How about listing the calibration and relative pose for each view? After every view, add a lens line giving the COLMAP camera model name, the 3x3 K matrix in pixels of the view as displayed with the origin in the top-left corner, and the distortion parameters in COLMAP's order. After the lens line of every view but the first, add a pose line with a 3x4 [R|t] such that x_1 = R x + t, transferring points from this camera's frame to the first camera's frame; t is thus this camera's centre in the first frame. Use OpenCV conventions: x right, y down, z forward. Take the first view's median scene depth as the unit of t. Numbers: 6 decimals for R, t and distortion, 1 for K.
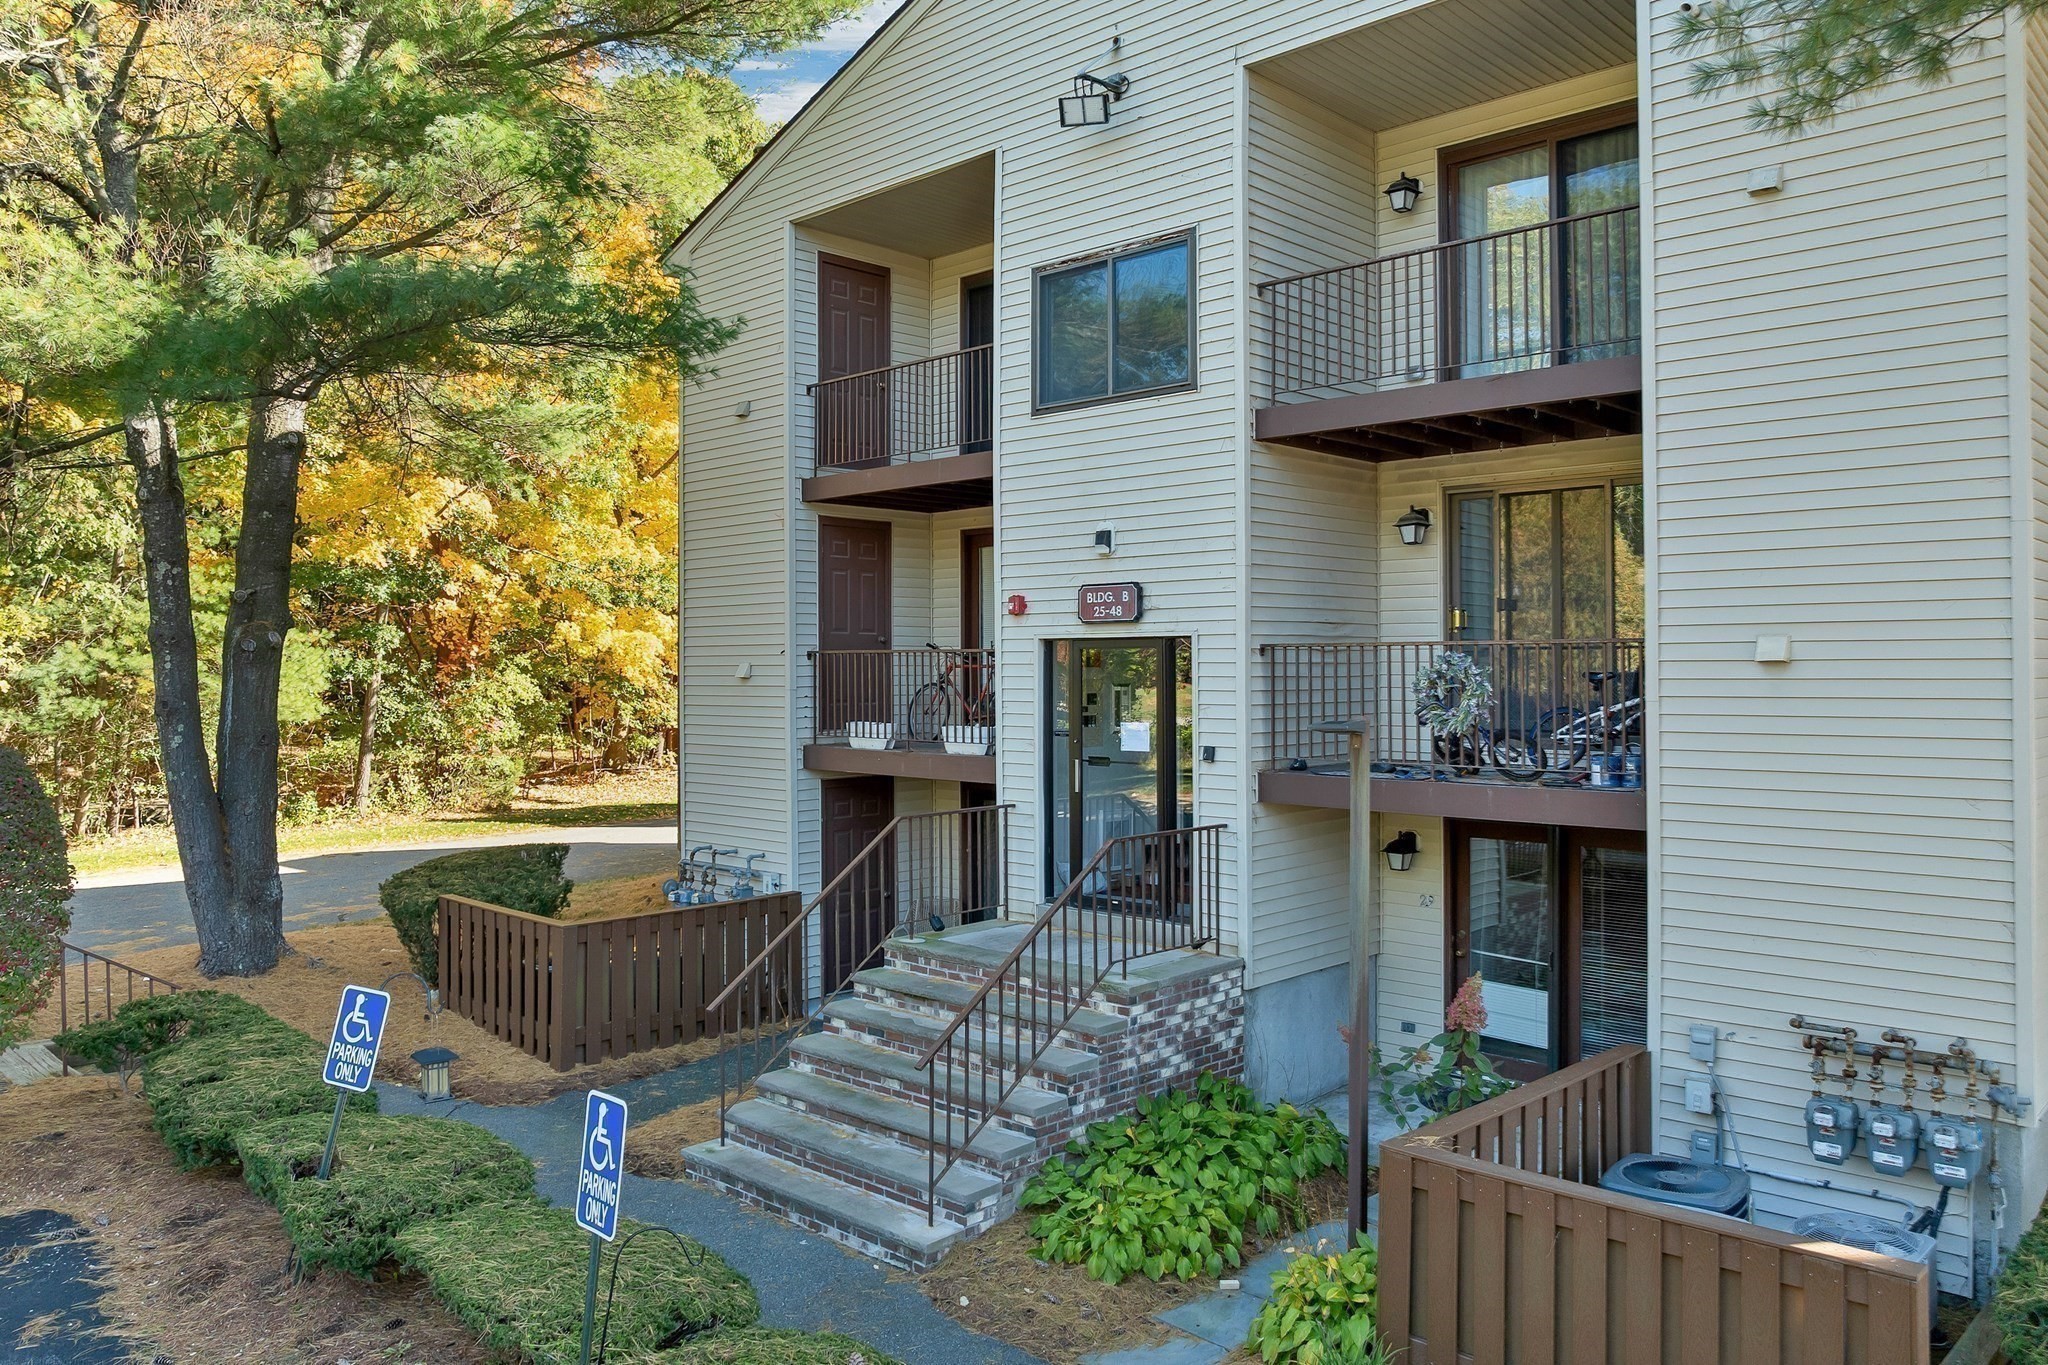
lens RADIAL K [[1467.0, 0, 1038.7], [0, 1467.0, 675.8], [0, 0, 1]] dist [-0.027786, 0.002388]
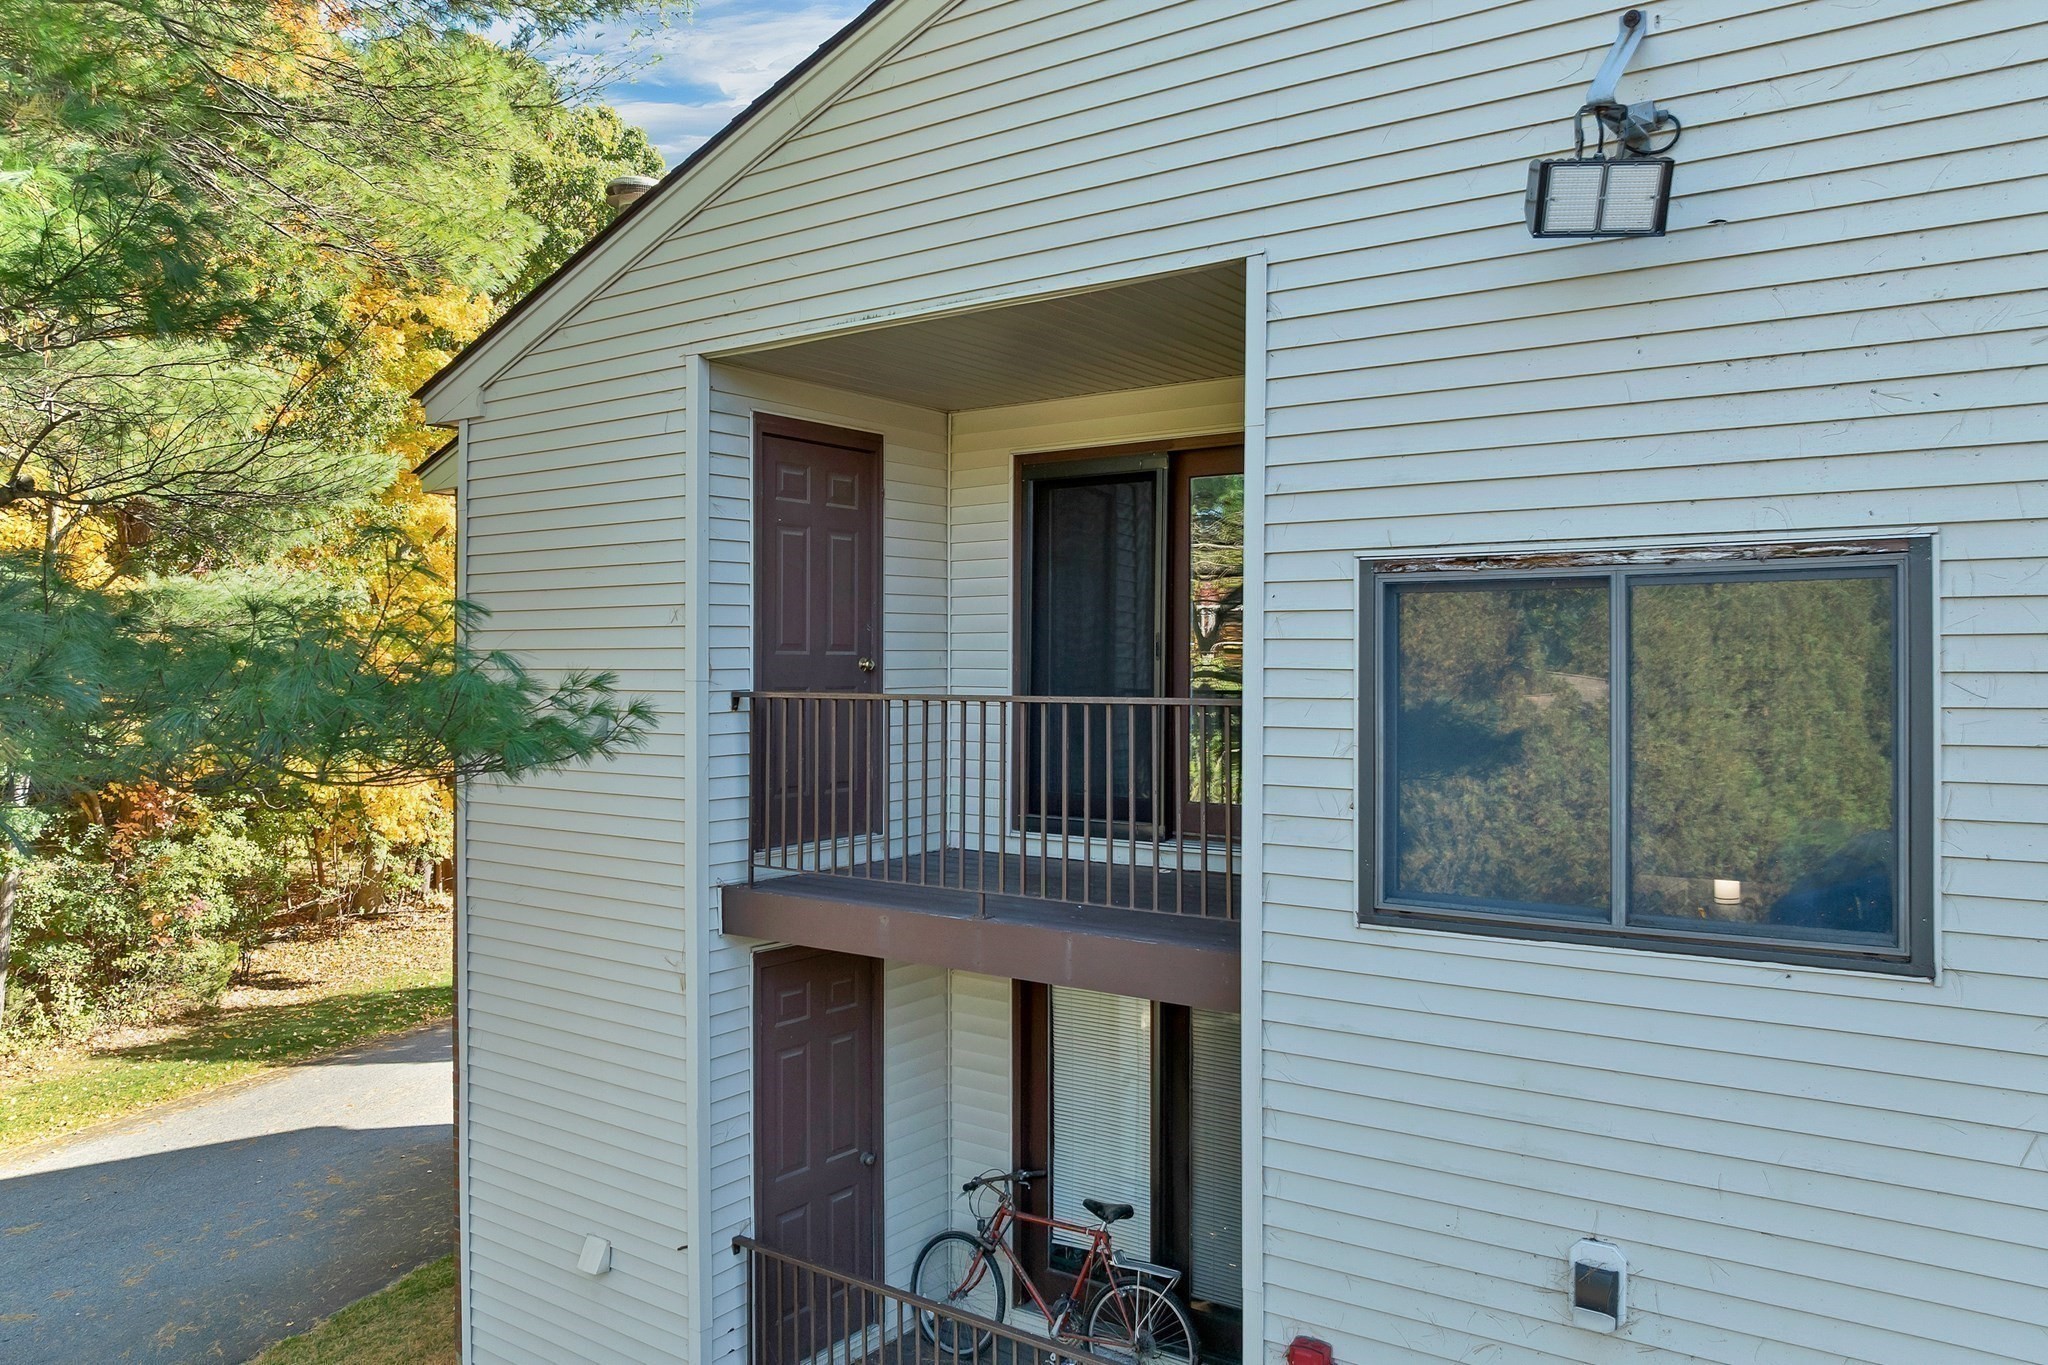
lens RADIAL K [[1467.0, 0, 1026.9], [0, 1467.0, 677.9], [0, 0, 1]] dist [-0.027786, 0.002388]
pose [[0.990918, 0.005484, 0.134359, -0.120447], [-0.005764, 0.999982, 0.001696, -0.194062], [-0.134347, -0.002455, 0.990931, 0.478215]]
